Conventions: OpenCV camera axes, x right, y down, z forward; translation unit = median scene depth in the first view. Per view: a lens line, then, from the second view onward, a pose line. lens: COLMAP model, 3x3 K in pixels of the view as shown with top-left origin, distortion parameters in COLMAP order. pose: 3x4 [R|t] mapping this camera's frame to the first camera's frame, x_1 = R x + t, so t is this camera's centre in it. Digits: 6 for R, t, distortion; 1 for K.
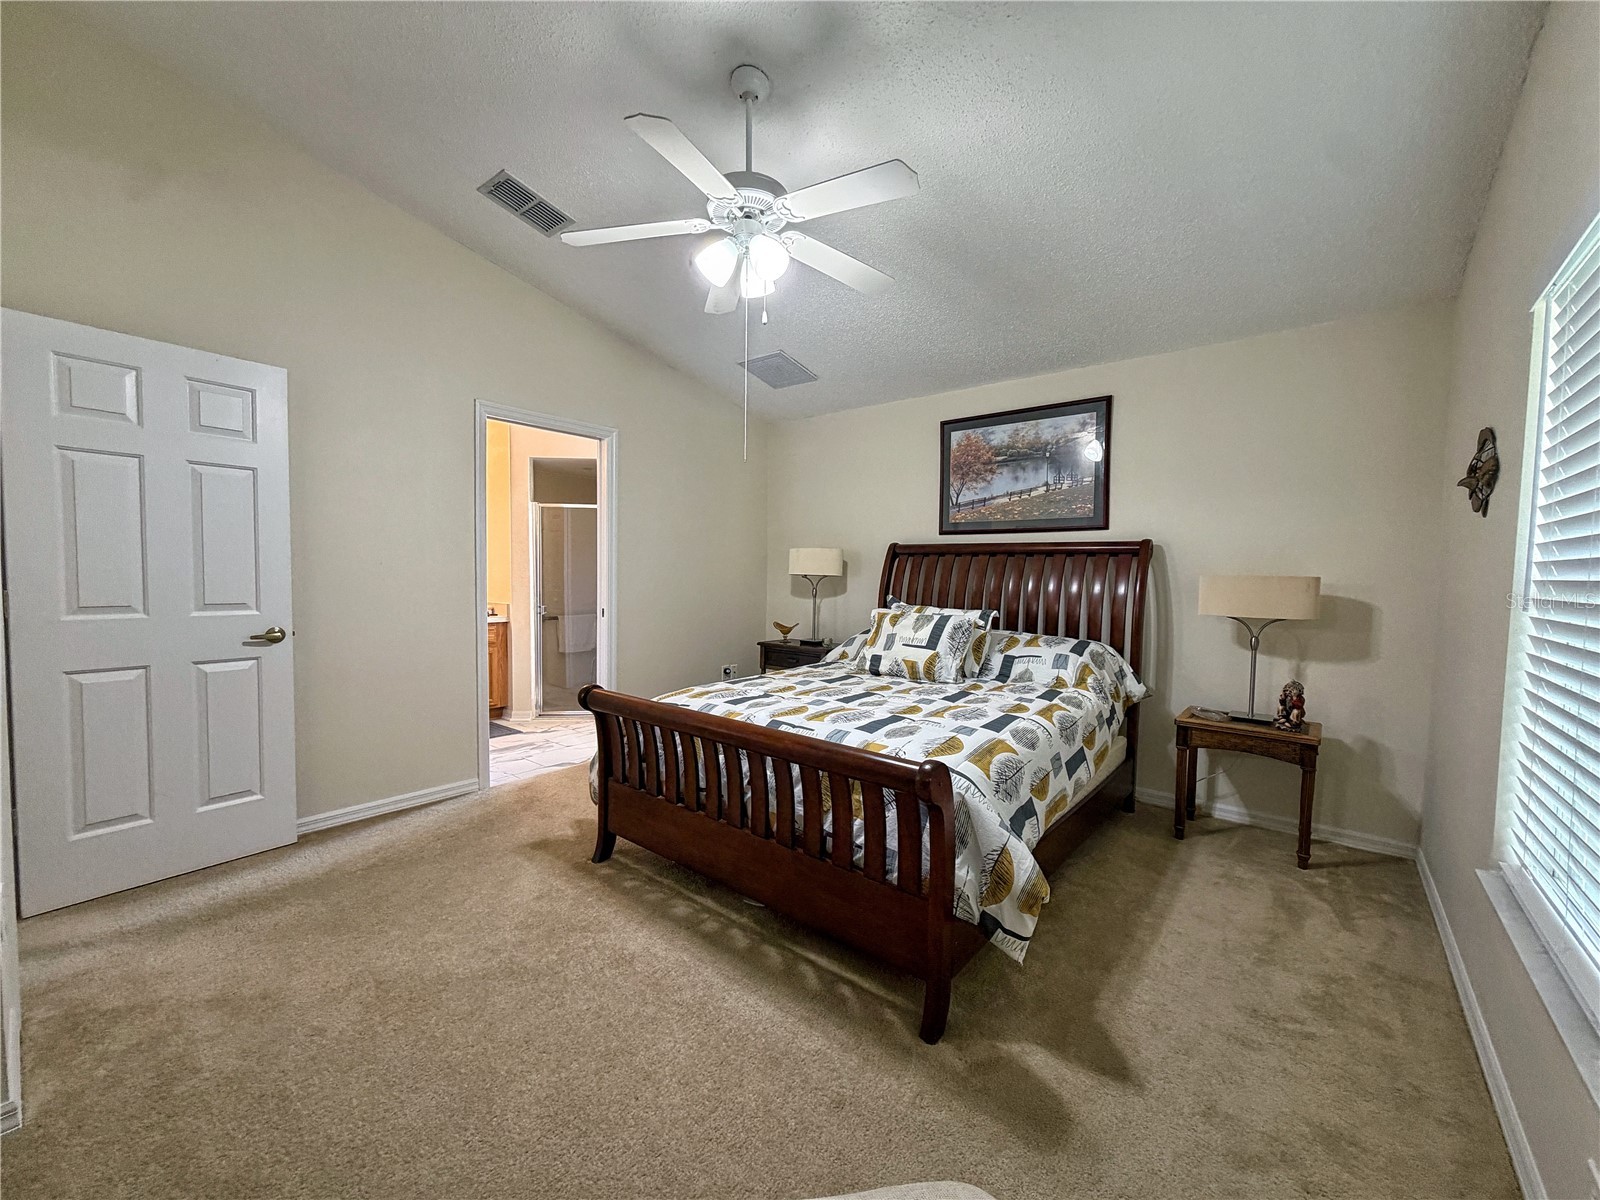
lens RADIAL K [[638.1, 0, 800.0], [0, 638.1, 600.0], [0, 0, 1]] dist [0.000779, -0.000095]
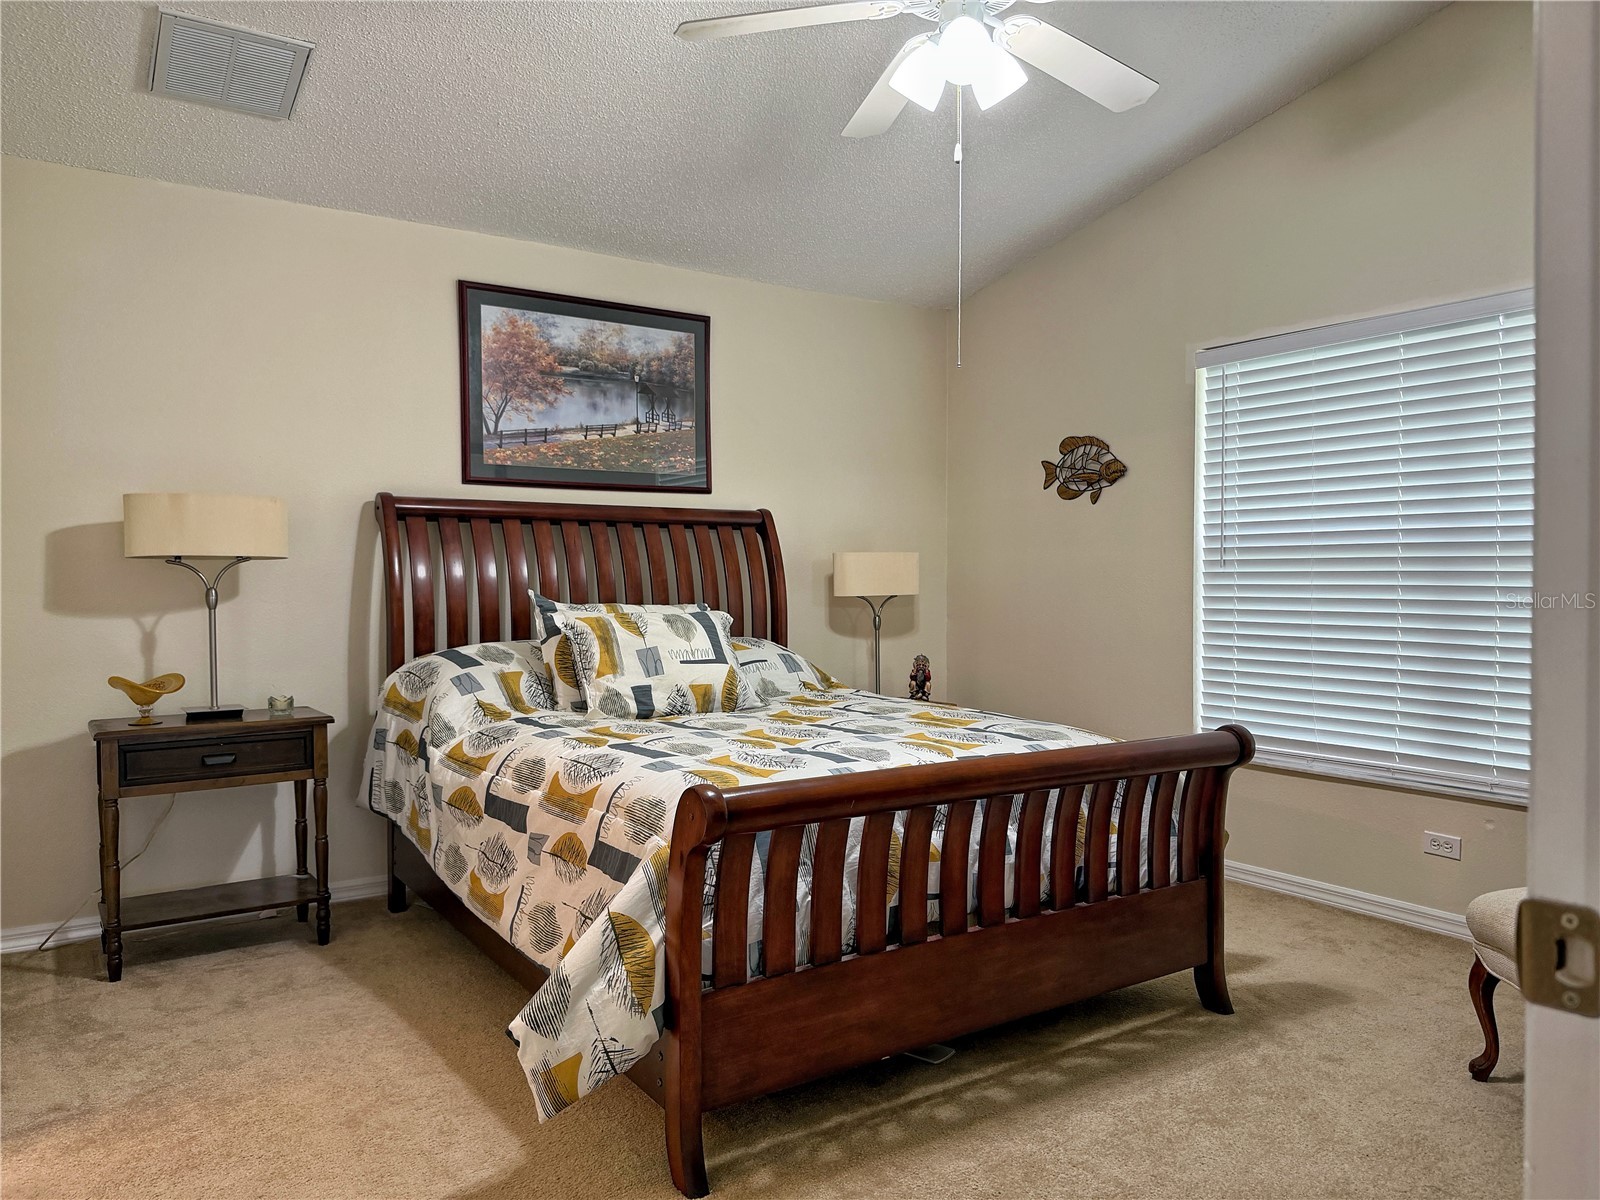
lens RADIAL K [[1143.3, 0, 800.0], [0, 1143.3, 600.0], [0, 0, 1]] dist [0.090300, -0.152889]
pose [[0.281180, -0.049945, 0.958354, -0.731873], [0.036586, 0.998477, 0.041302, -0.033005], [-0.958957, 0.023449, 0.282579, 0.466999]]
